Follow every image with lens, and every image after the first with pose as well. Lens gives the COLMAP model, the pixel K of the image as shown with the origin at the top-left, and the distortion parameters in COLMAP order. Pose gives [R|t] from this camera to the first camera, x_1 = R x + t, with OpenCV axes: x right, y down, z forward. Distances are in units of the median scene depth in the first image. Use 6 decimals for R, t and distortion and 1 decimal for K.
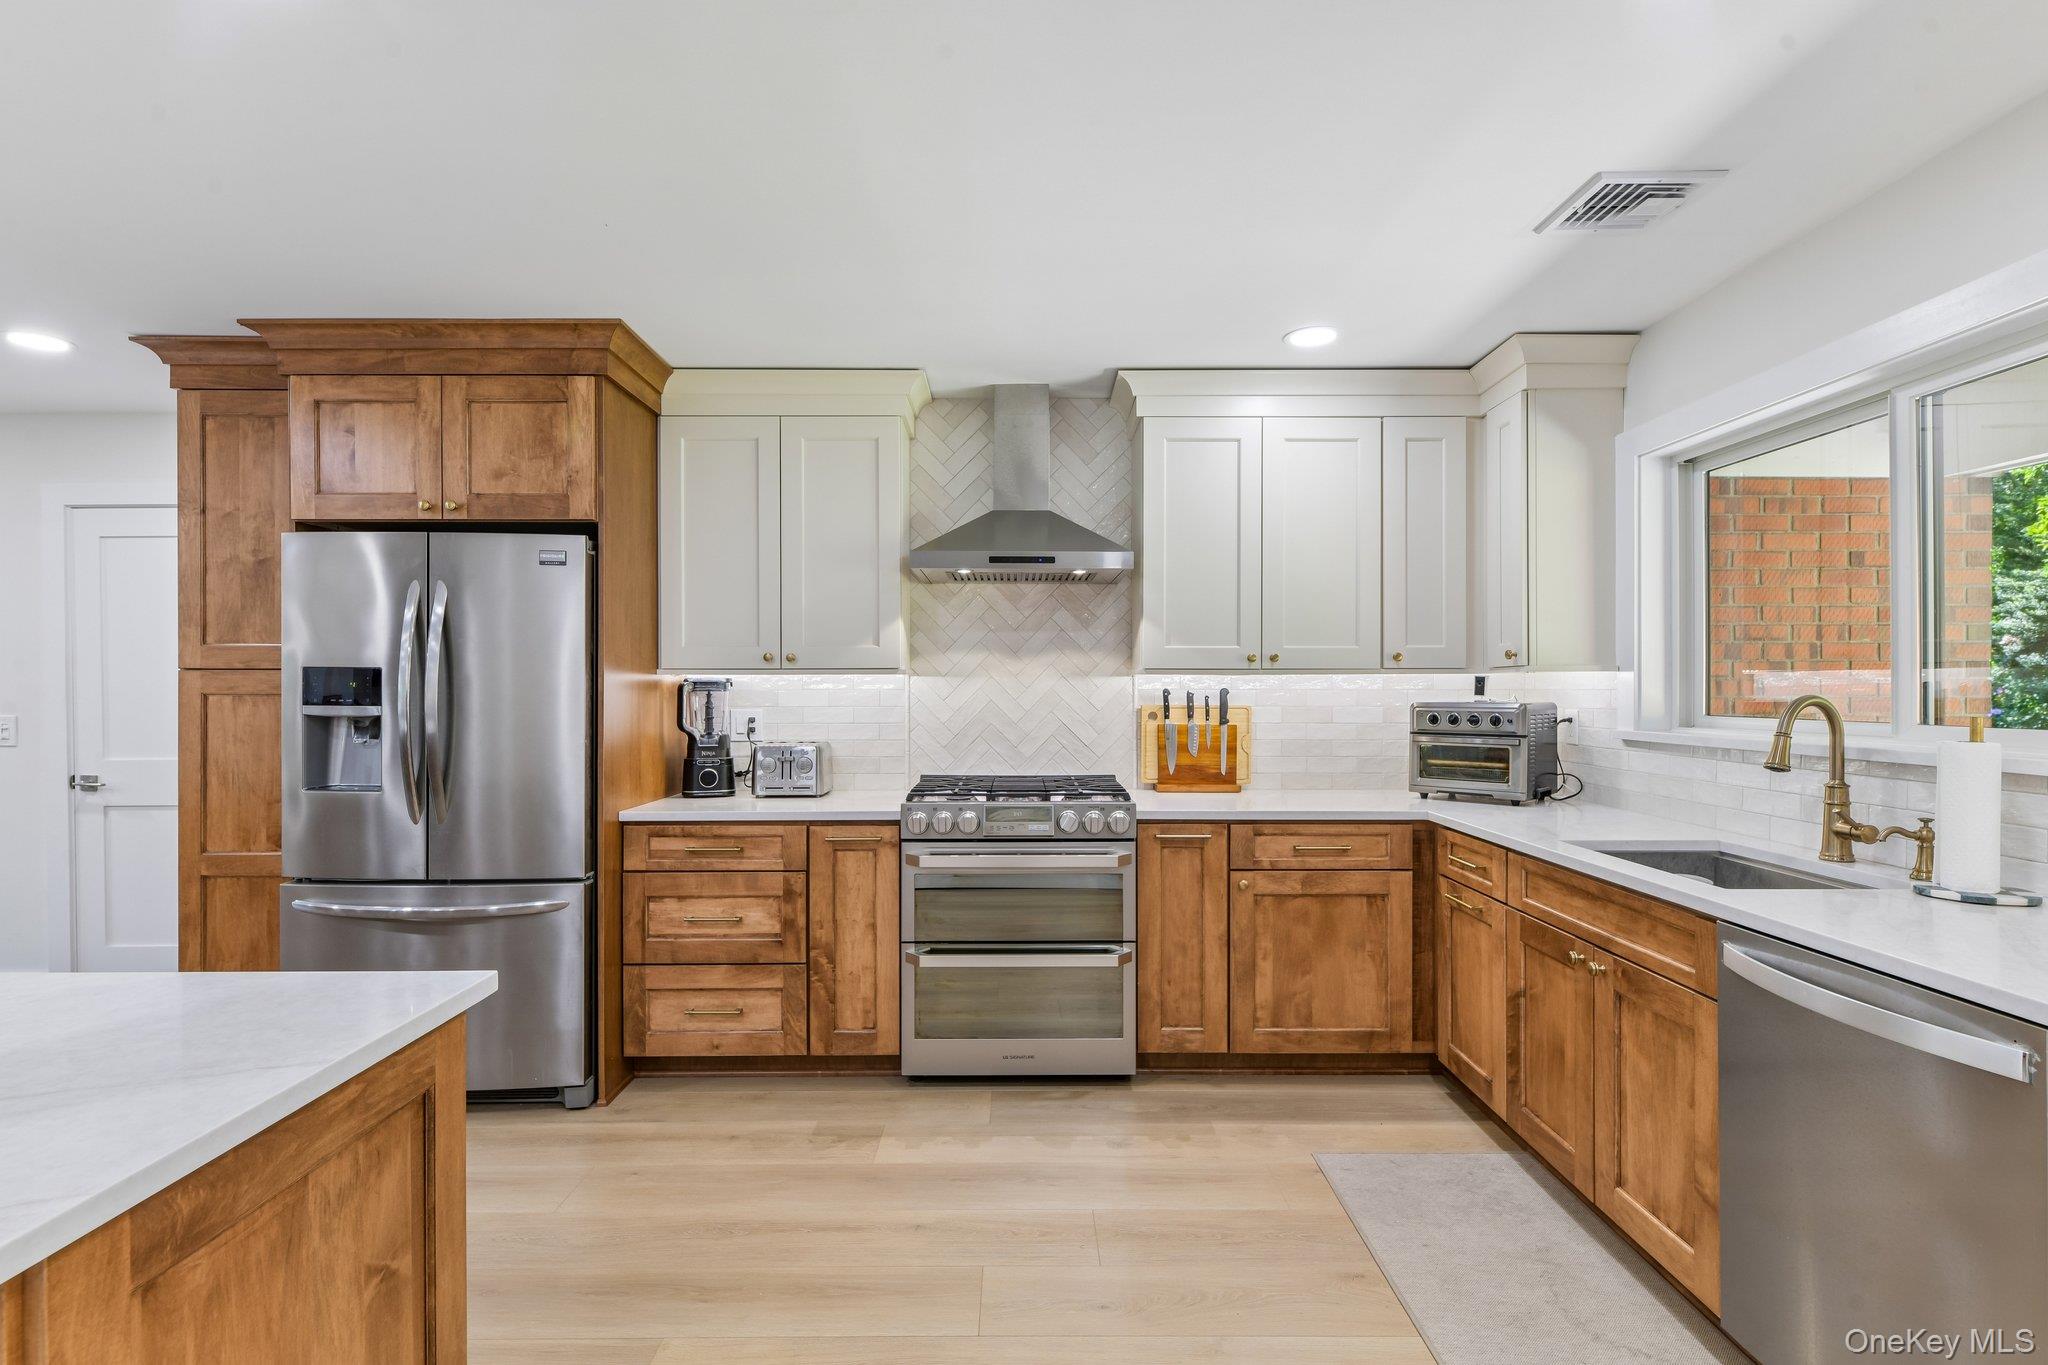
lens RADIAL K [[974.4, 0, 1020.5], [0, 974.4, 692.4], [0, 0, 1]] dist [0.003118, -0.001025]
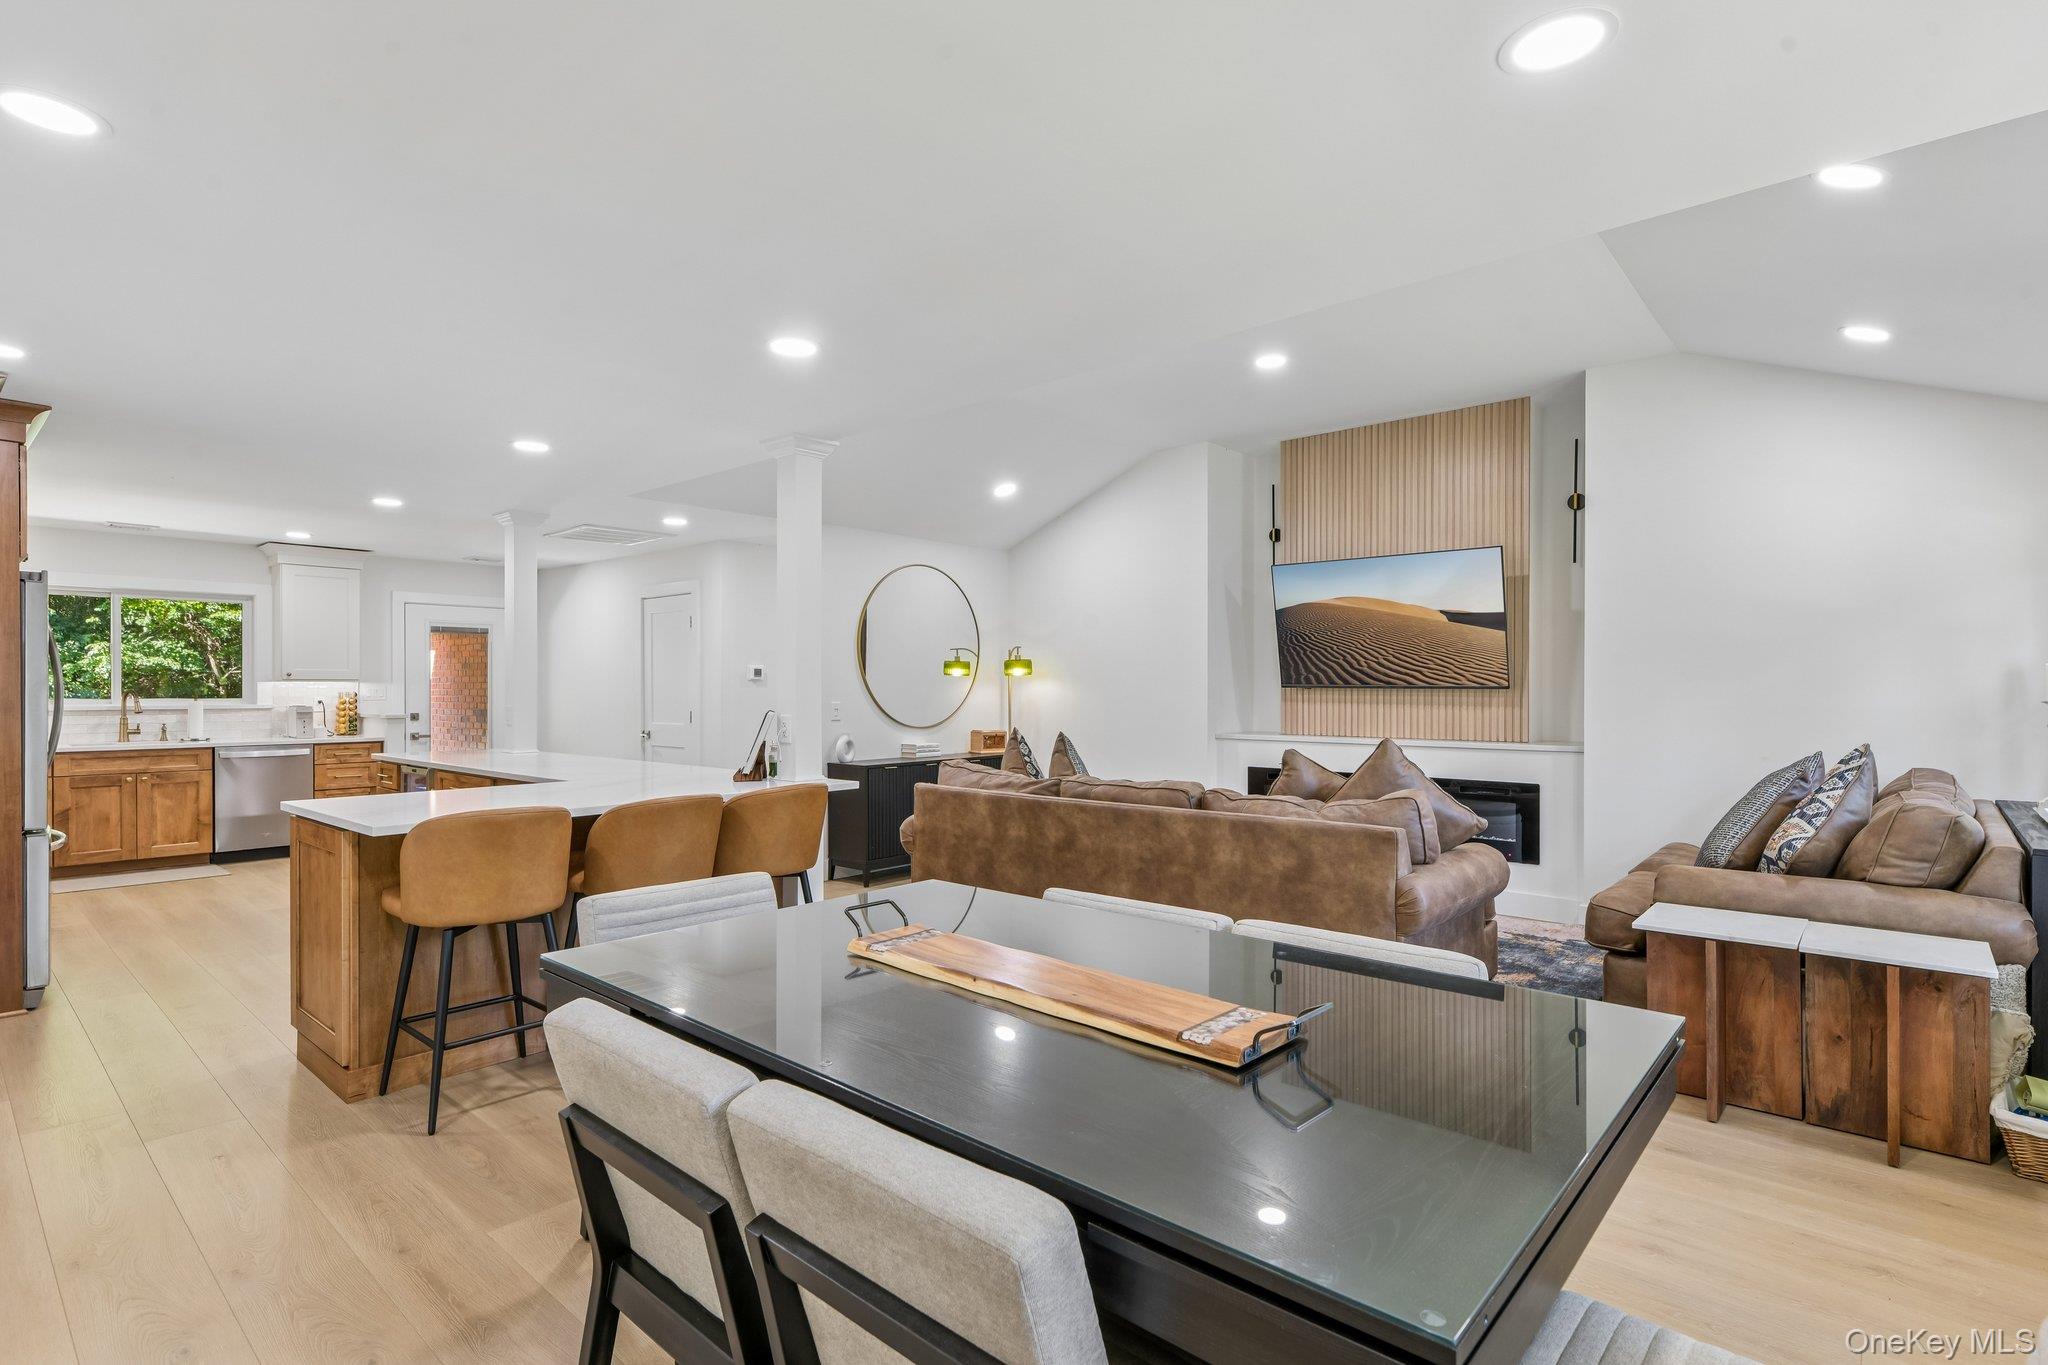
lens RADIAL K [[989.8, 0, 1023.0], [0, 989.8, 688.7], [0, 0, 1]] dist [-0.000191, -0.000233]
pose [[-0.743669, -0.000972, 0.668547, -2.482752], [0.003417, 0.999980, 0.005255, -0.005199], [-0.668539, 0.006192, -0.743651, 1.027786]]
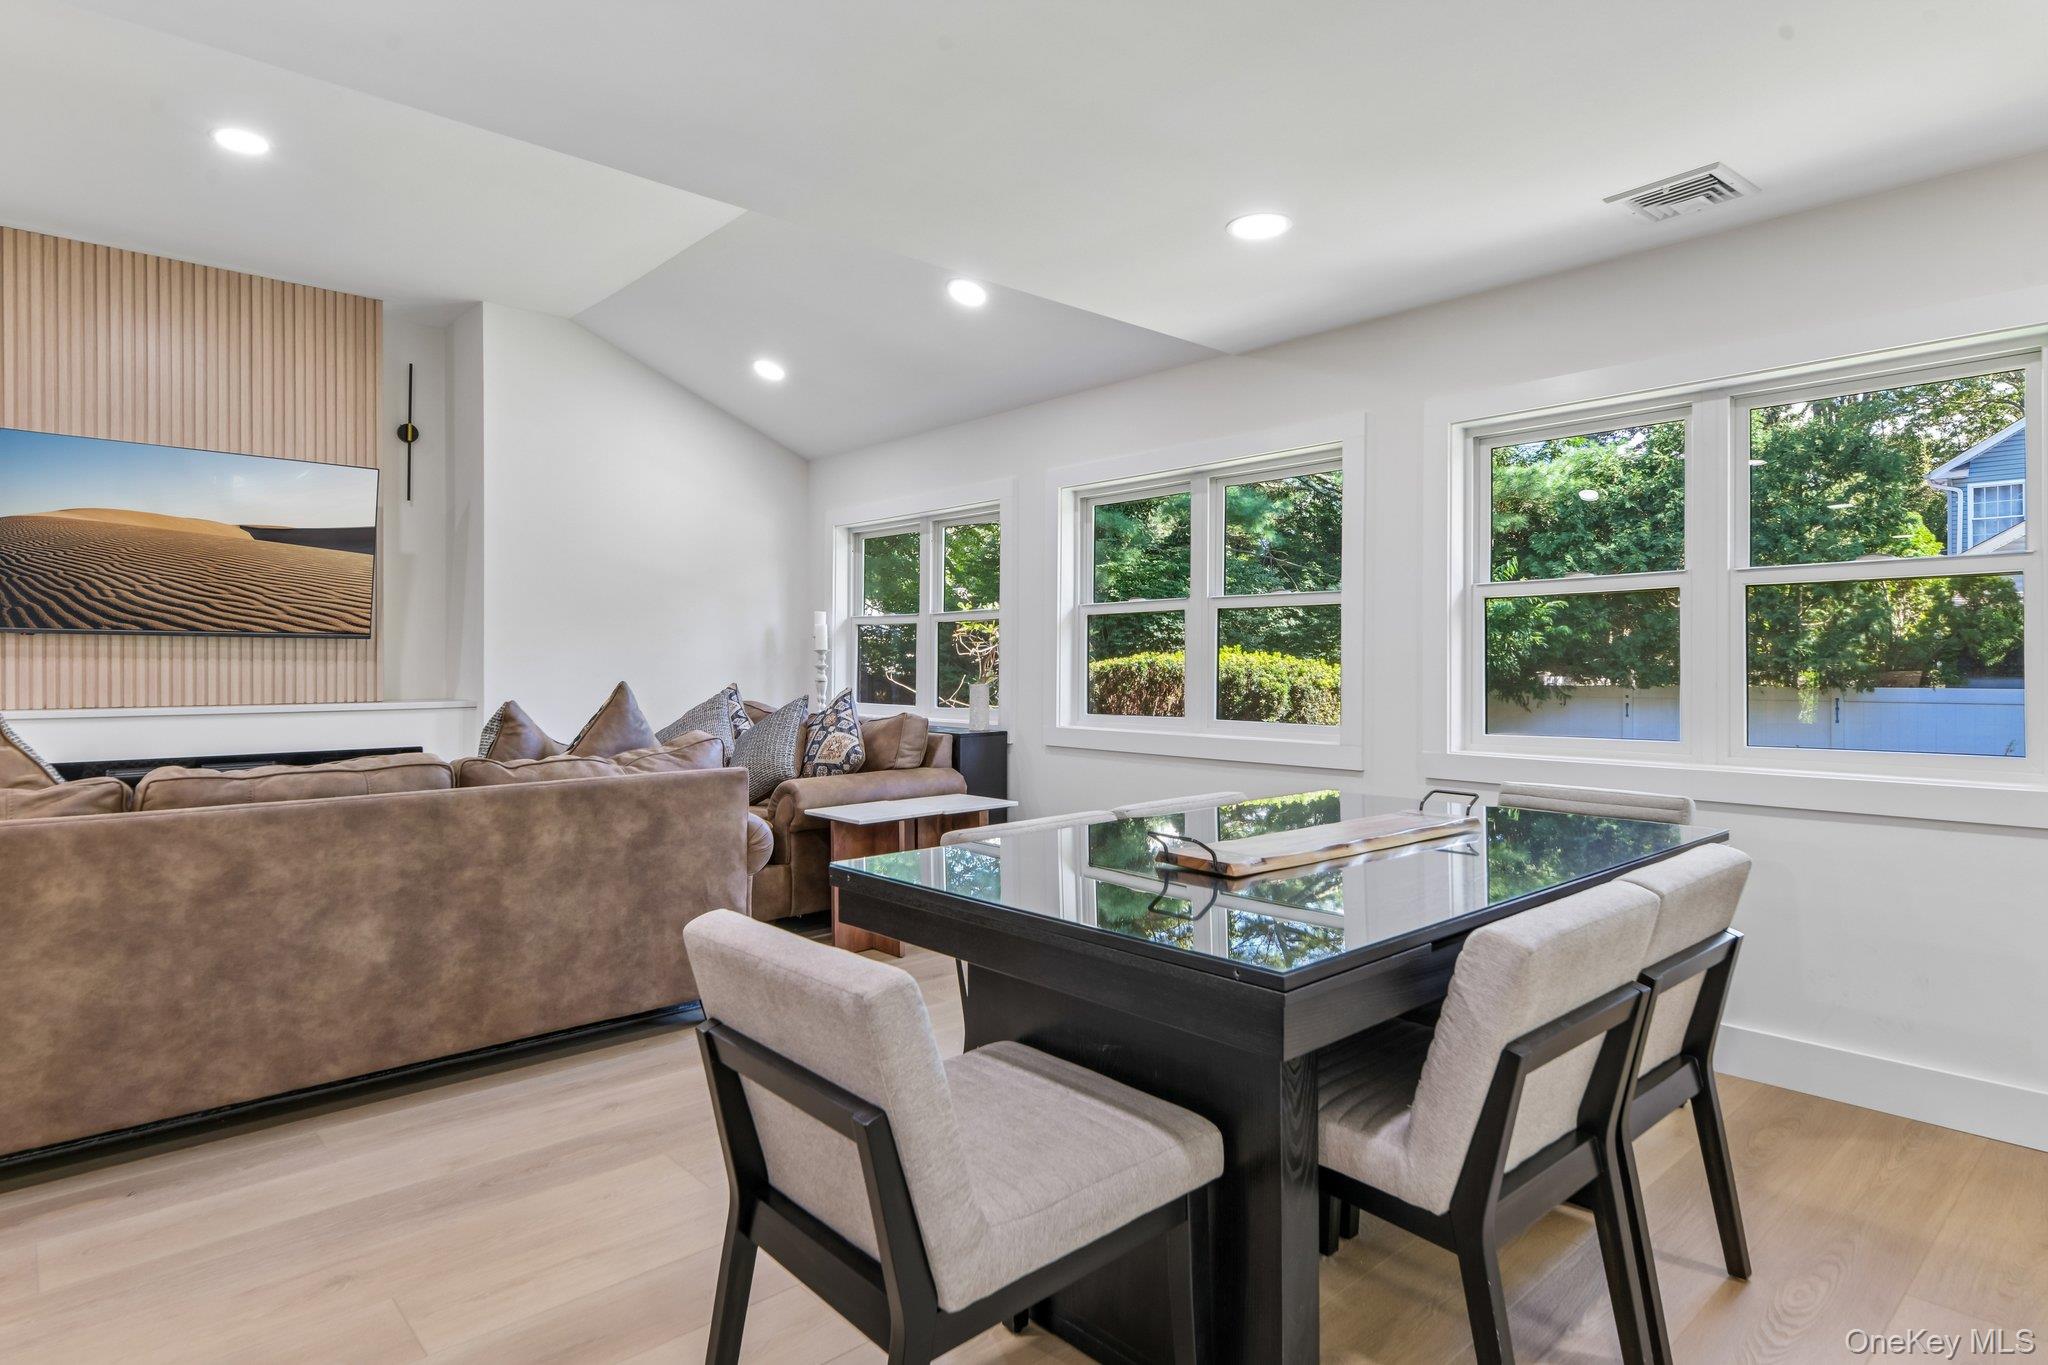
lens RADIAL K [[1097.6, 0, 1017.6], [0, 1097.6, 667.3], [0, 0, 1]] dist [0.000059, -0.000020]
pose [[-0.743613, 0.002844, -0.668604, -1.532655], [-0.003061, 0.999966, 0.007659, 0.035713], [0.668603, 0.007742, -0.743579, 1.021940]]
